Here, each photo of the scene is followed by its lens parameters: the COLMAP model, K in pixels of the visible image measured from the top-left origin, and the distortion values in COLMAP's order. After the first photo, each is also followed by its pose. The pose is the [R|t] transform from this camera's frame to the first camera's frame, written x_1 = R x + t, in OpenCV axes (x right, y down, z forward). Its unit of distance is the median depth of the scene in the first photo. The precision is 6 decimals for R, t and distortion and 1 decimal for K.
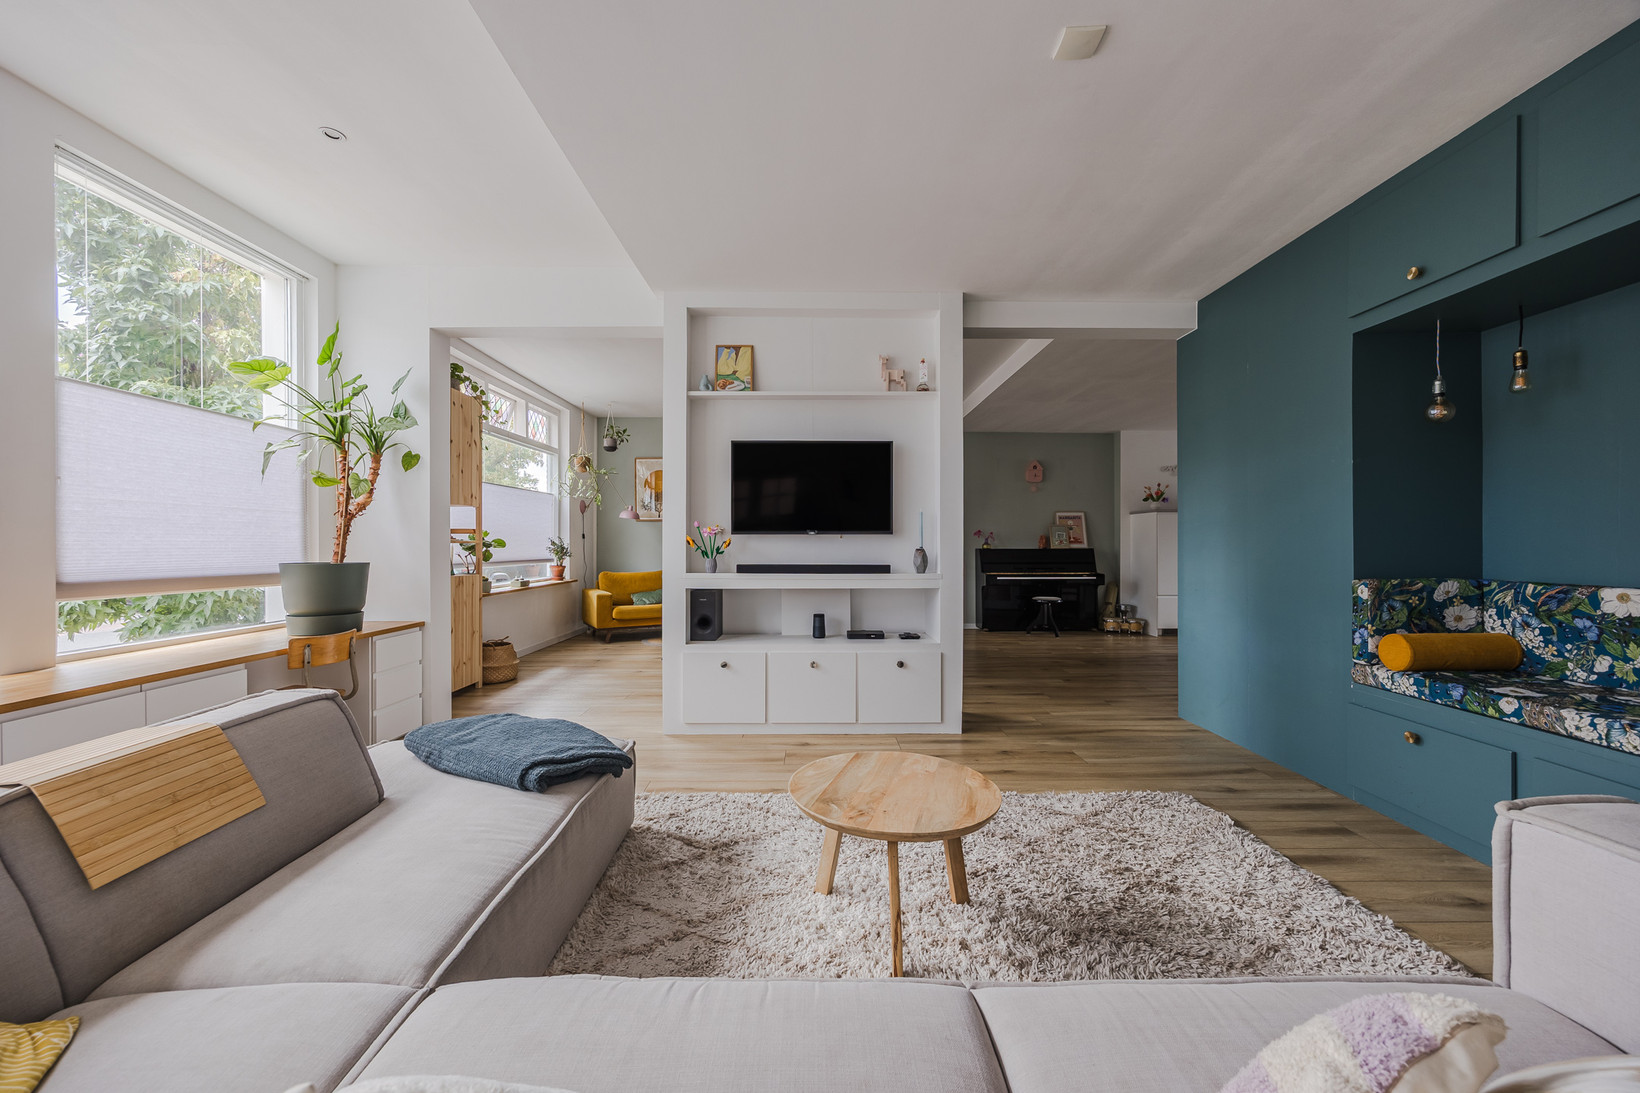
lens RADIAL K [[631.8, 0, 800.7], [0, 631.8, 550.9], [0, 0, 1]] dist [-0.001842, 0.000283]
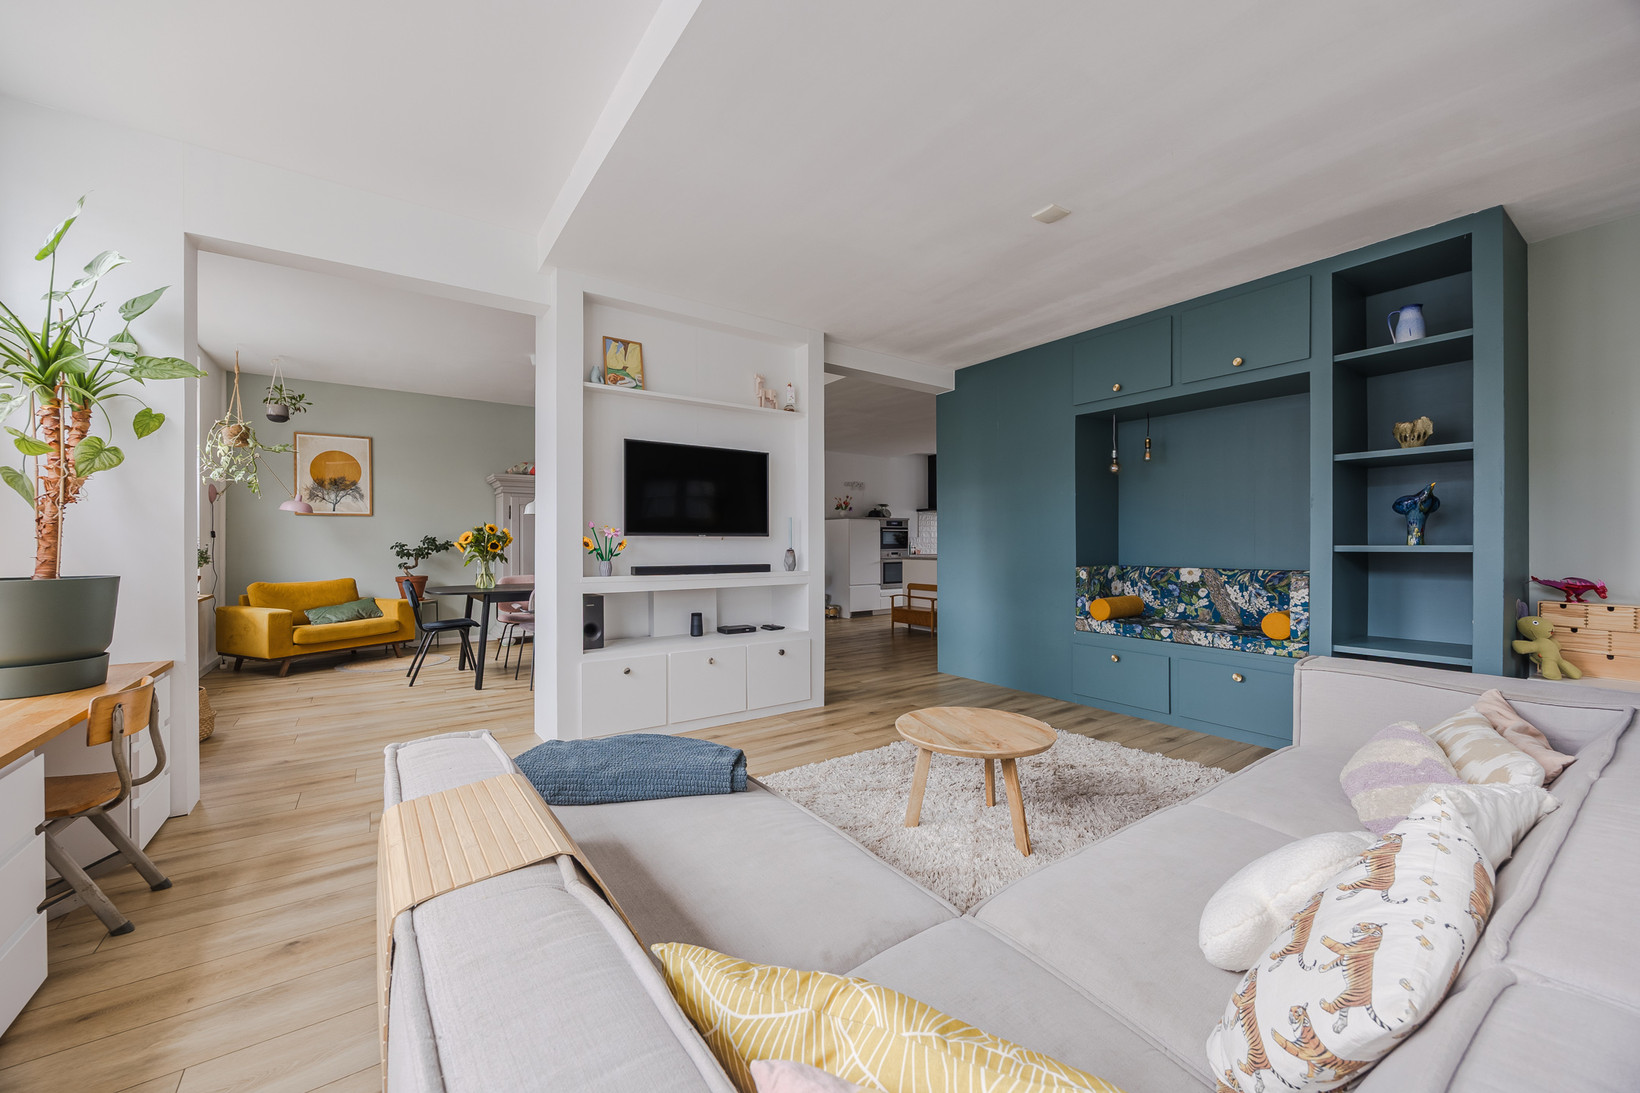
lens RADIAL K [[631.8, 0, 809.2], [0, 631.8, 548.3], [0, 0, 1]] dist [-0.001842, 0.000283]
pose [[0.816443, -0.004906, 0.577405, -0.453983], [0.006820, 0.999976, -0.001147, -0.004103], [-0.577385, 0.004875, 0.816457, 0.051206]]
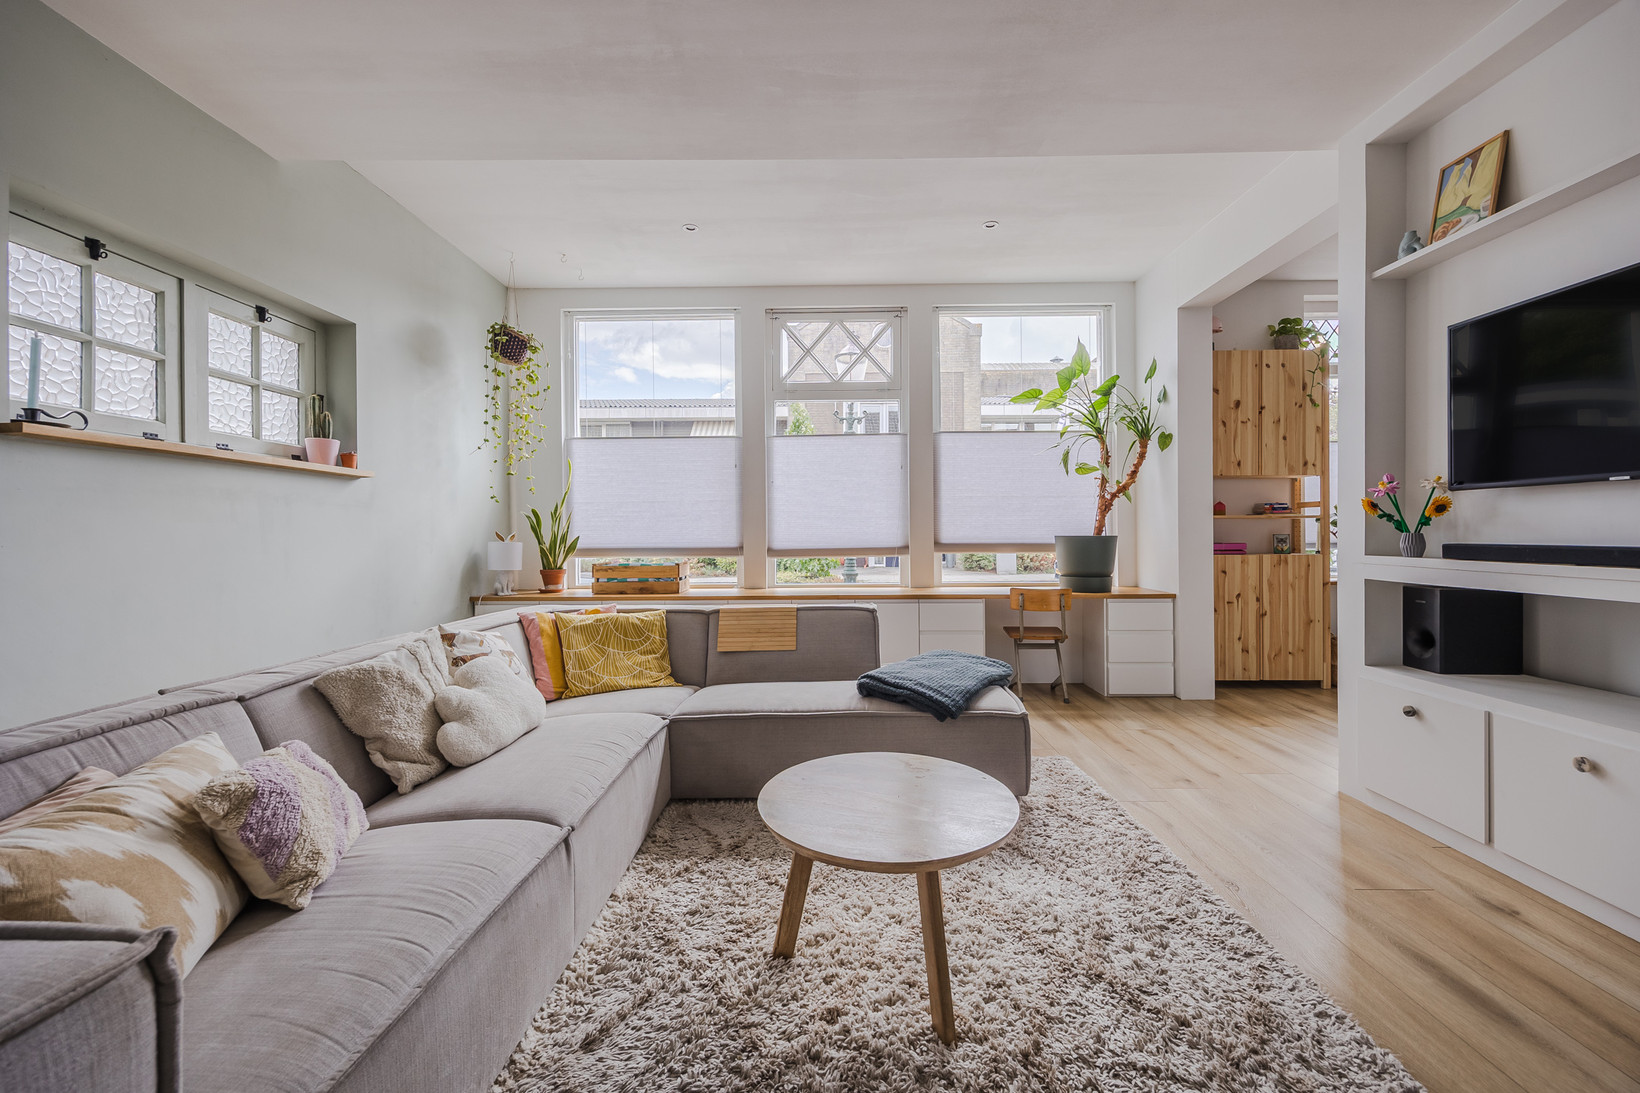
lens RADIAL K [[631.8, 0, 823.6], [0, 631.8, 534.2], [0, 0, 1]] dist [-0.001842, 0.000283]
pose [[0.011019, 0.002838, -0.999935, 0.469716], [-0.005484, 0.999981, 0.002778, 0.015523], [0.999924, 0.005453, 0.011034, 0.446025]]
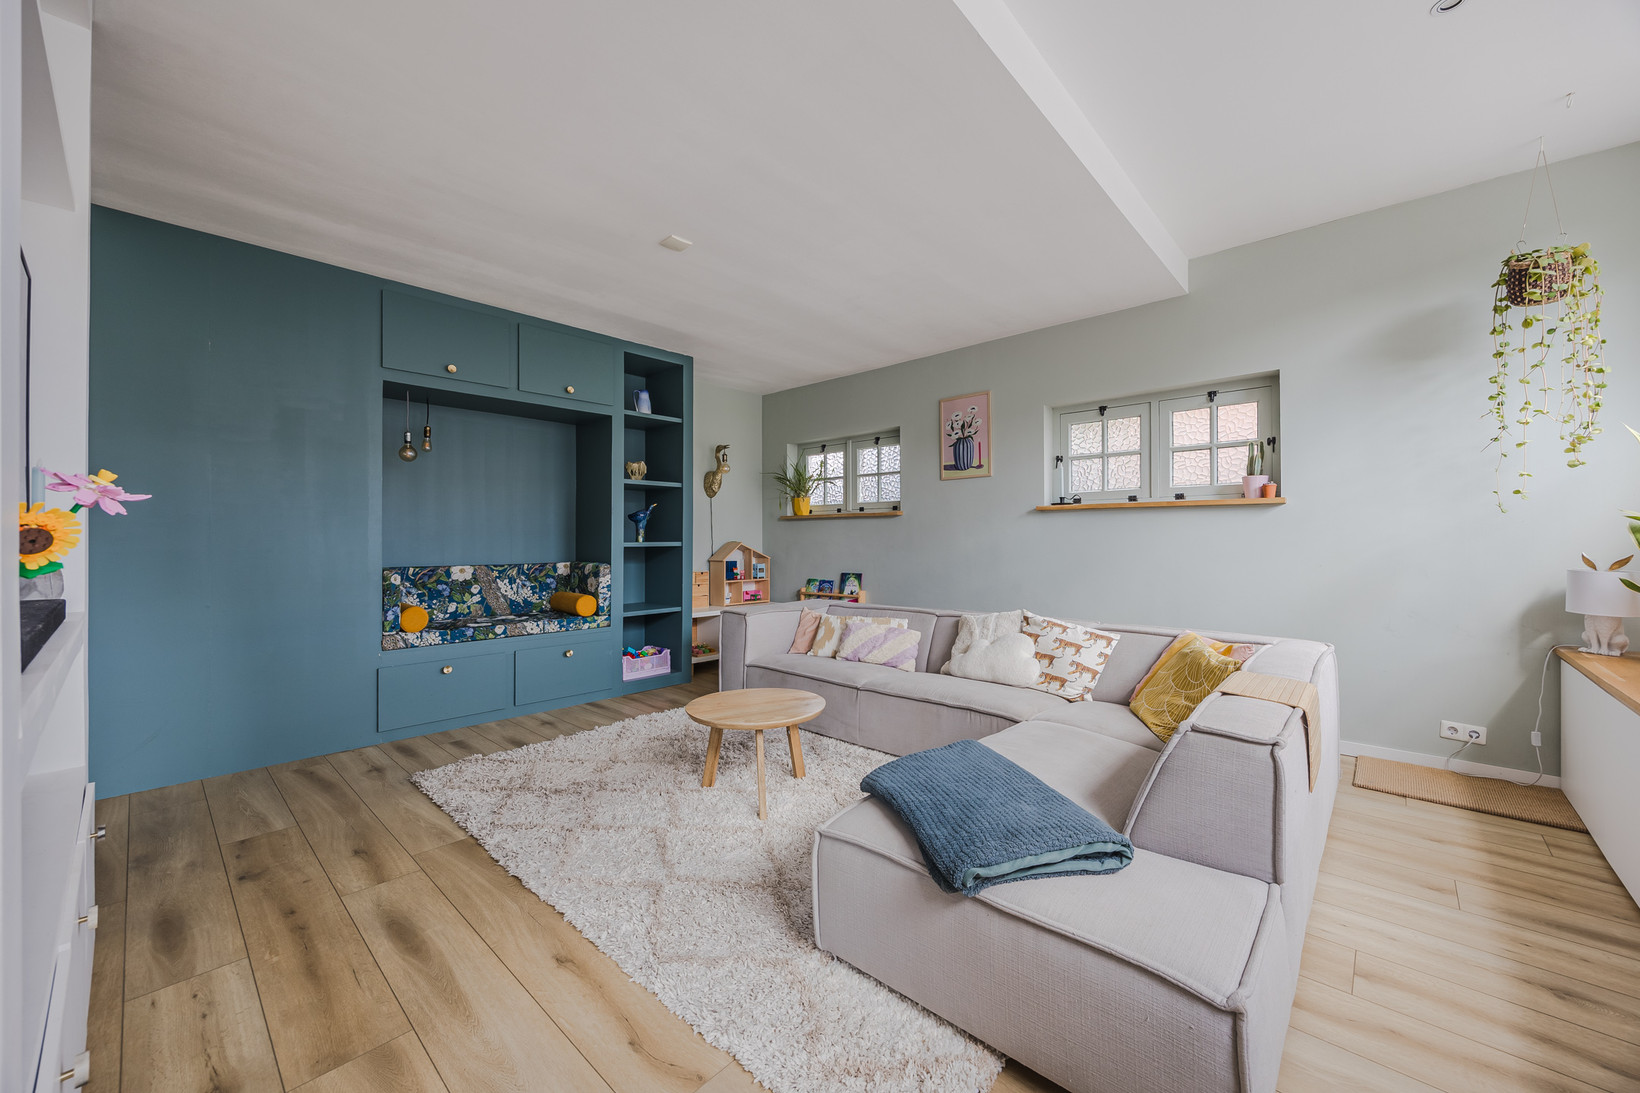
lens RADIAL K [[631.8, 0, 828.0], [0, 631.8, 535.7], [0, 0, 1]] dist [-0.001842, 0.000283]
pose [[-0.747235, 0.008581, 0.664504, -0.482472], [0.010765, 0.999942, -0.000808, -0.011601], [-0.664472, 0.006550, -0.747284, 0.993225]]
